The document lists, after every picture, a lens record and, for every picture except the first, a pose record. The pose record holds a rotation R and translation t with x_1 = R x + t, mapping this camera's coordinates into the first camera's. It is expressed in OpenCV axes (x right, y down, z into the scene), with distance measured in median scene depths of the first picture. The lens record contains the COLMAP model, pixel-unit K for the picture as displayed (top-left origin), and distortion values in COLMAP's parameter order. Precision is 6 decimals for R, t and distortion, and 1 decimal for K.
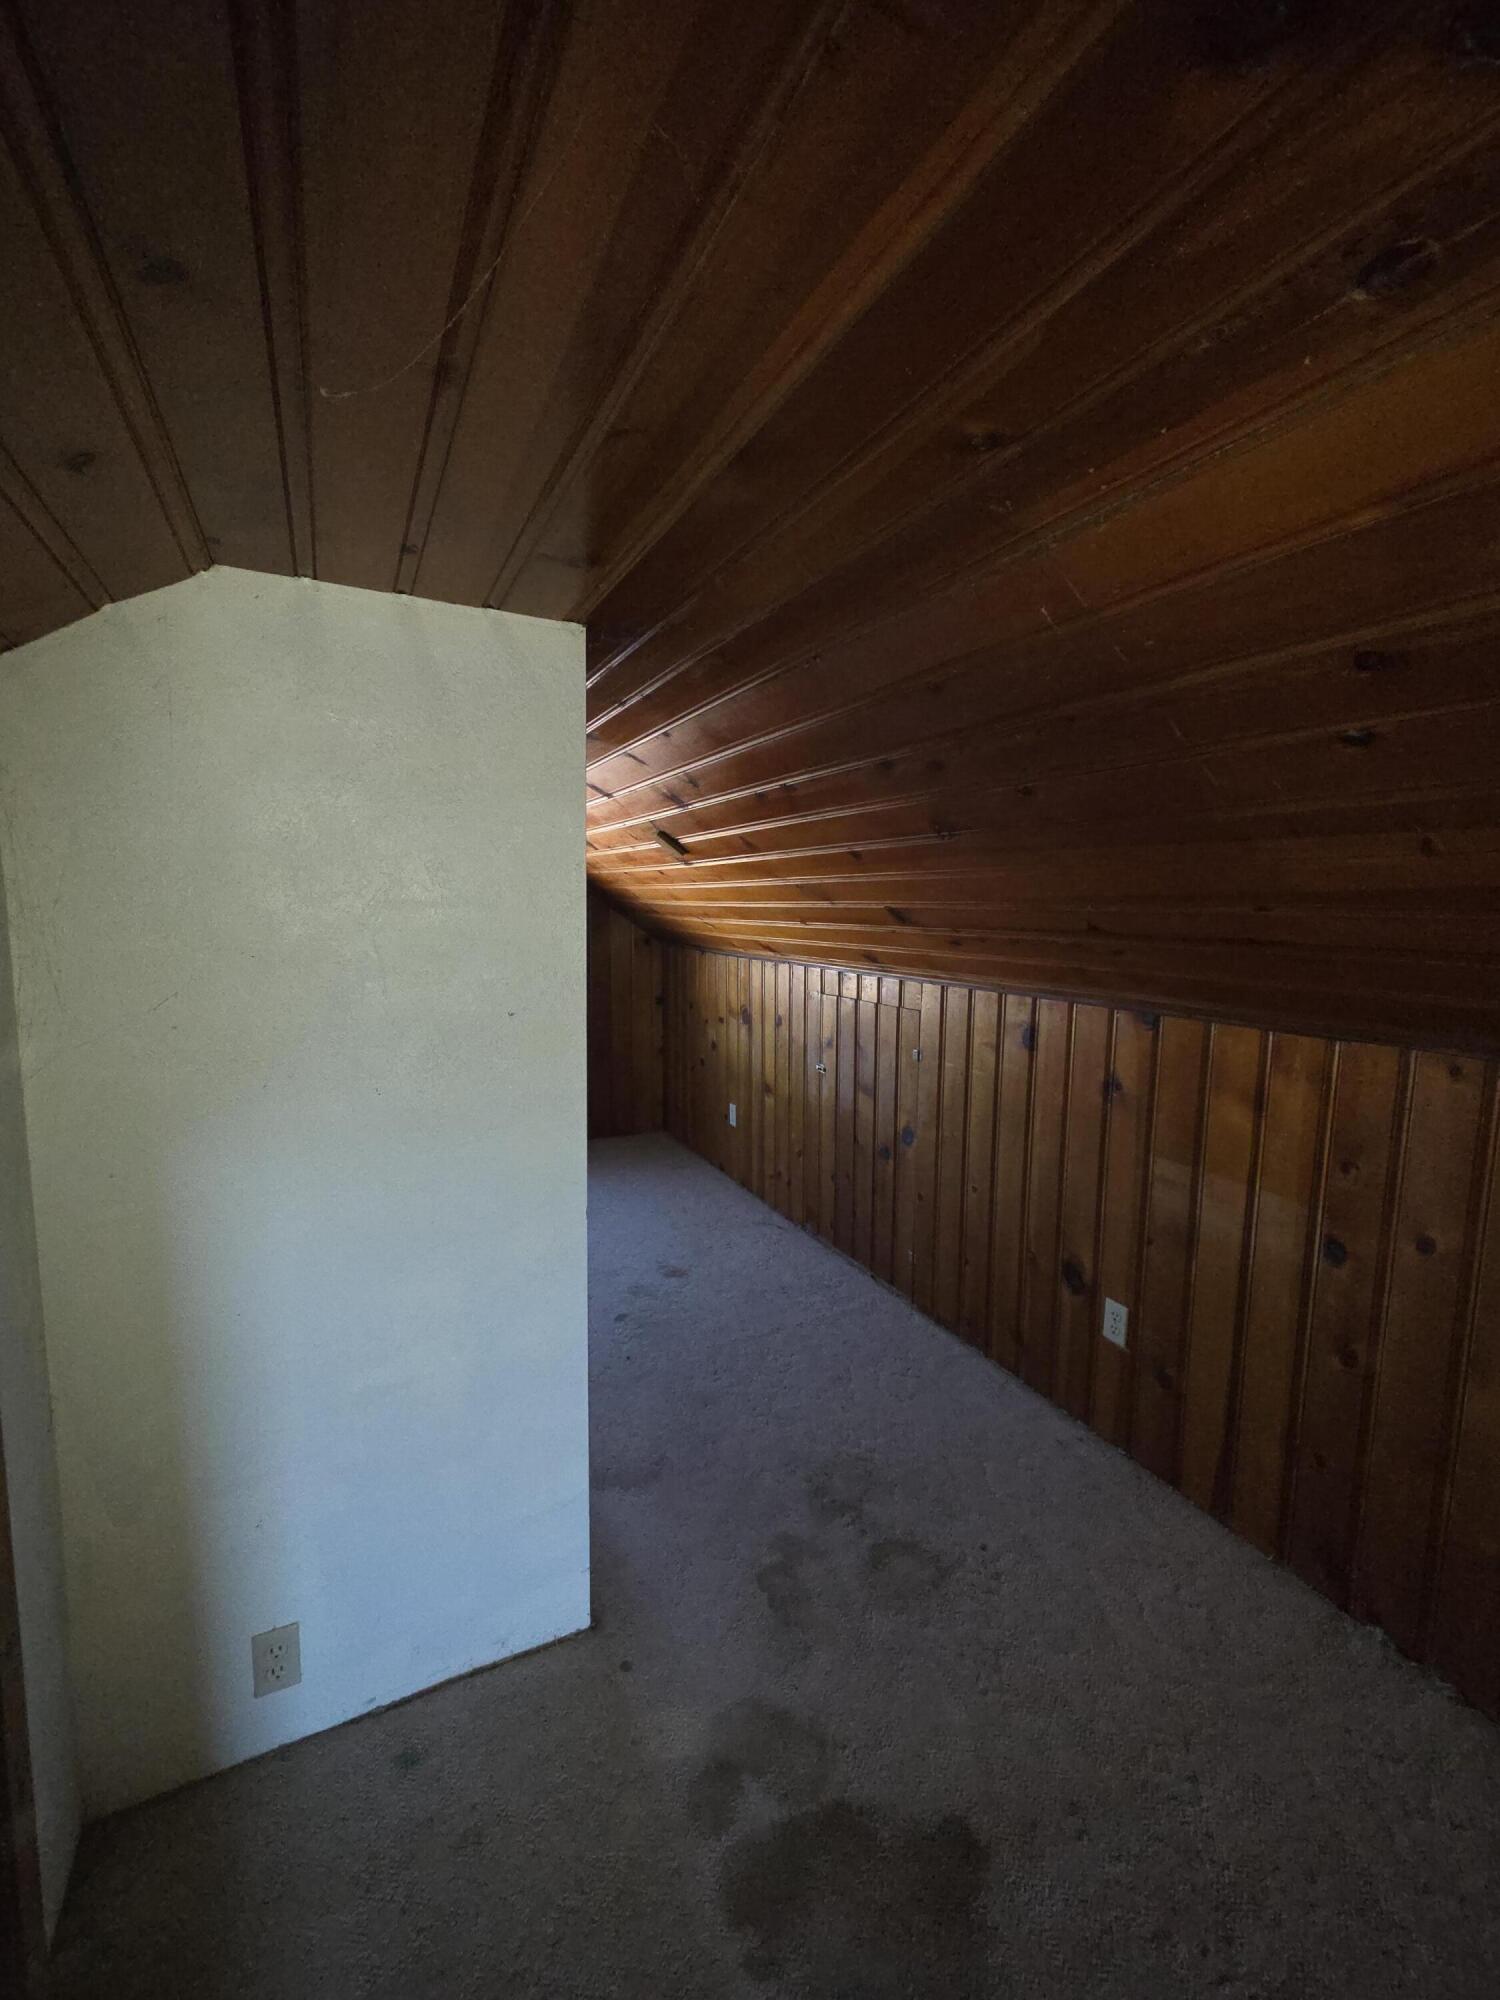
lens RADIAL K [[814.7, 0, 753.1], [0, 814.7, 999.9], [0, 0, 1]] dist [0.004678, 0.000520]
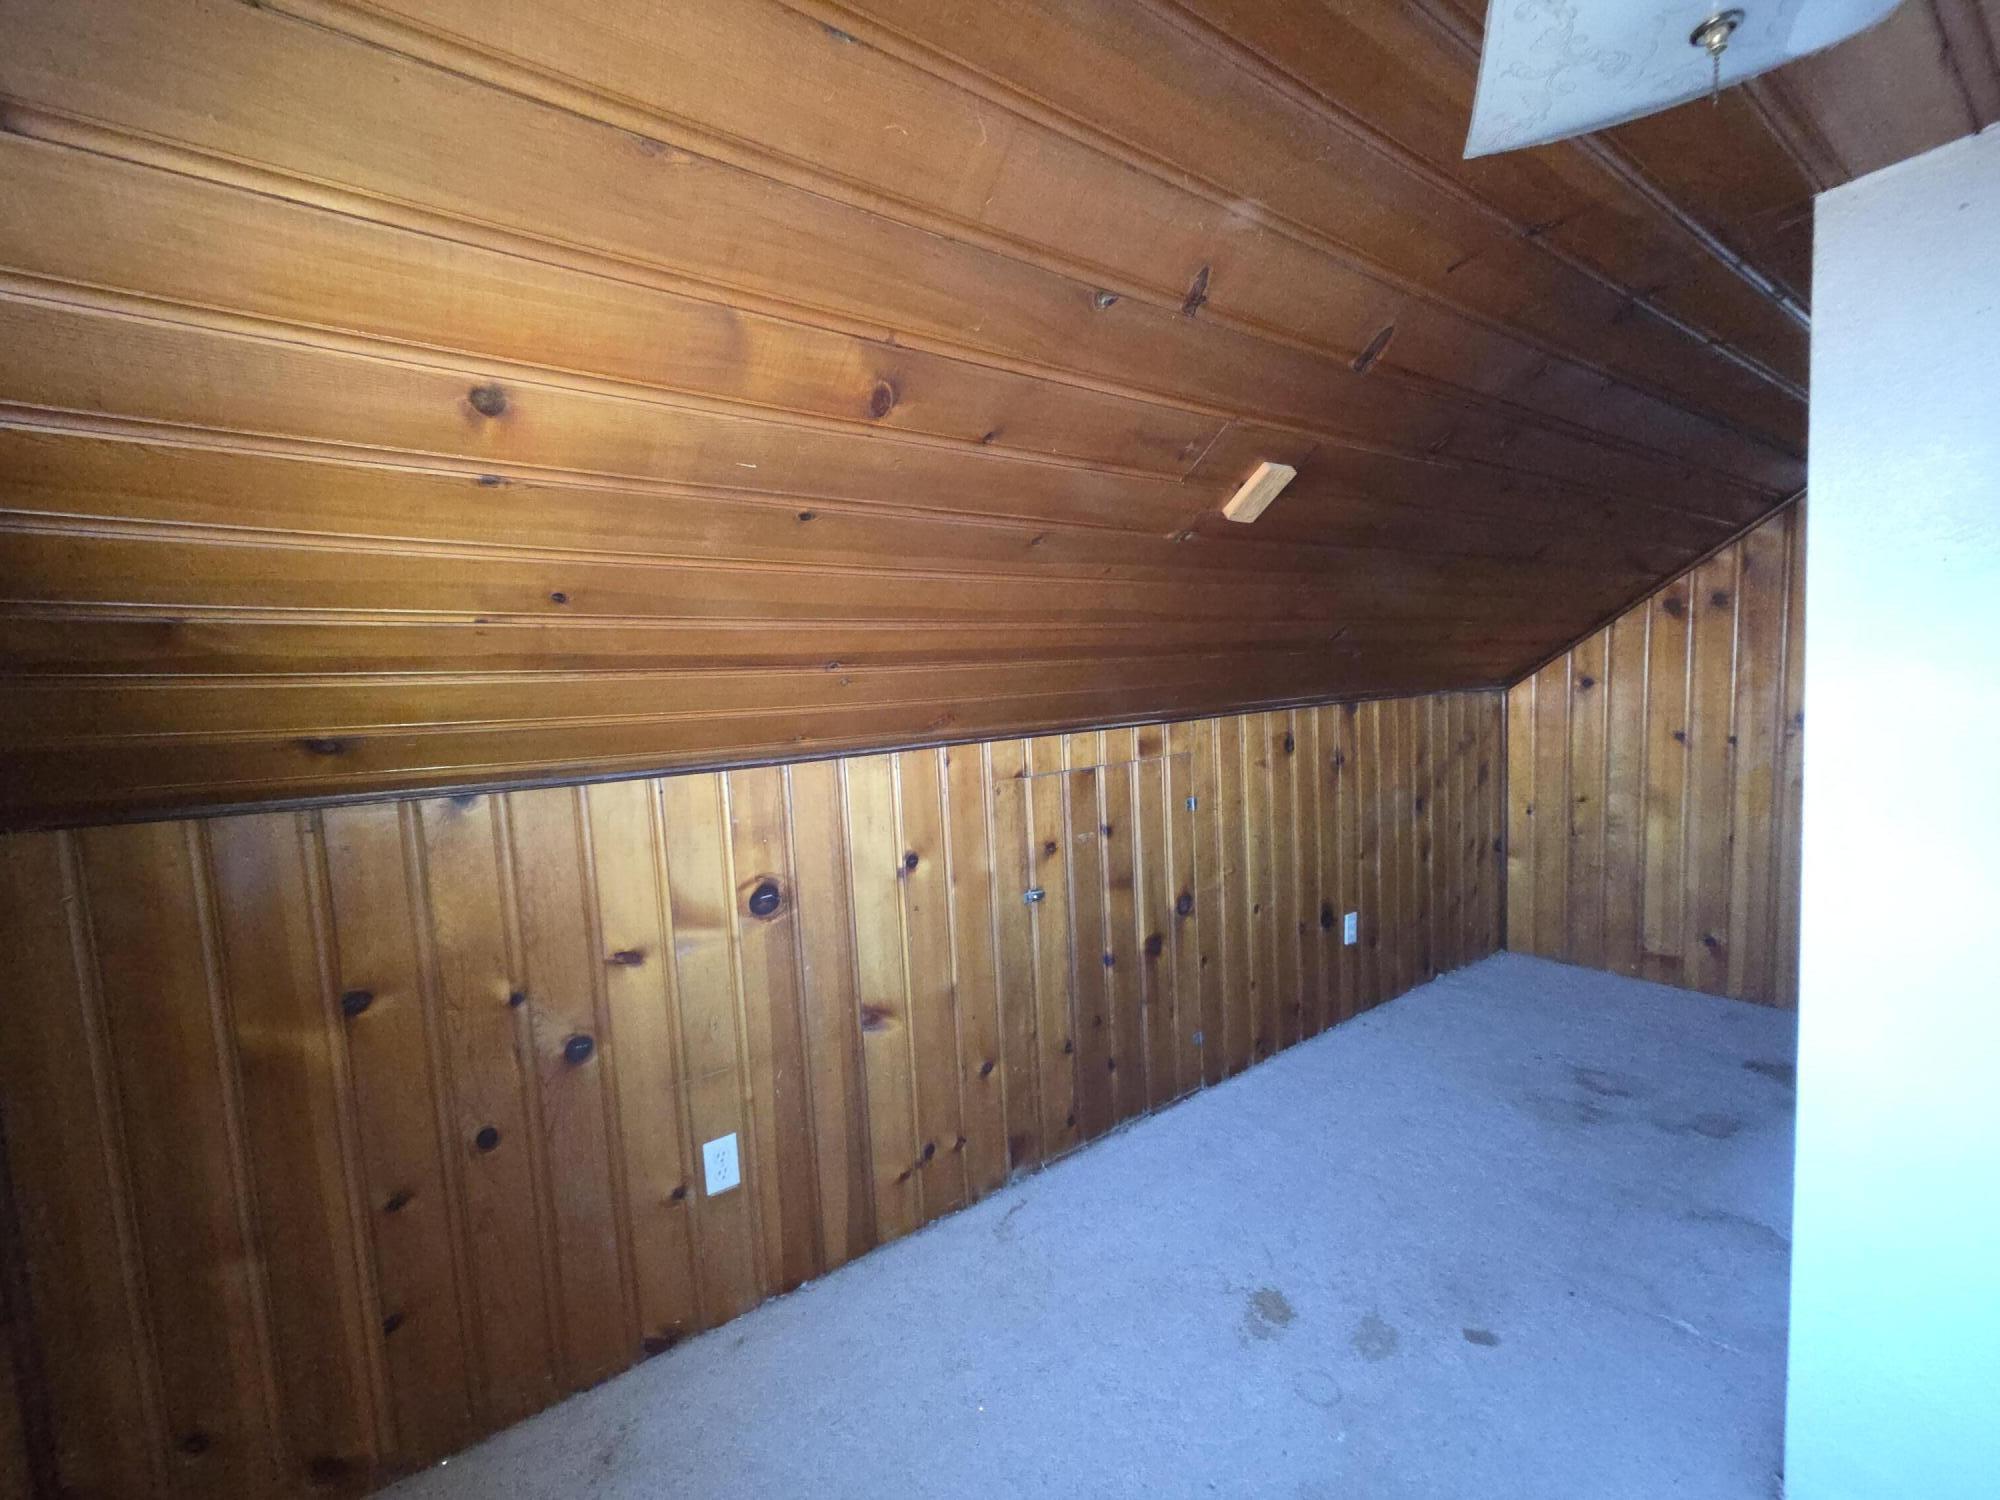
lens RADIAL K [[814.7, 0, 999.6], [0, 814.7, 750.2], [0, 0, 1]] dist [0.004678, 0.000520]
pose [[-0.141942, -0.095936, 0.985215, -0.808269], [0.159124, 0.980137, 0.118367, -0.162632], [-0.977002, 0.173572, -0.123856, 1.692531]]
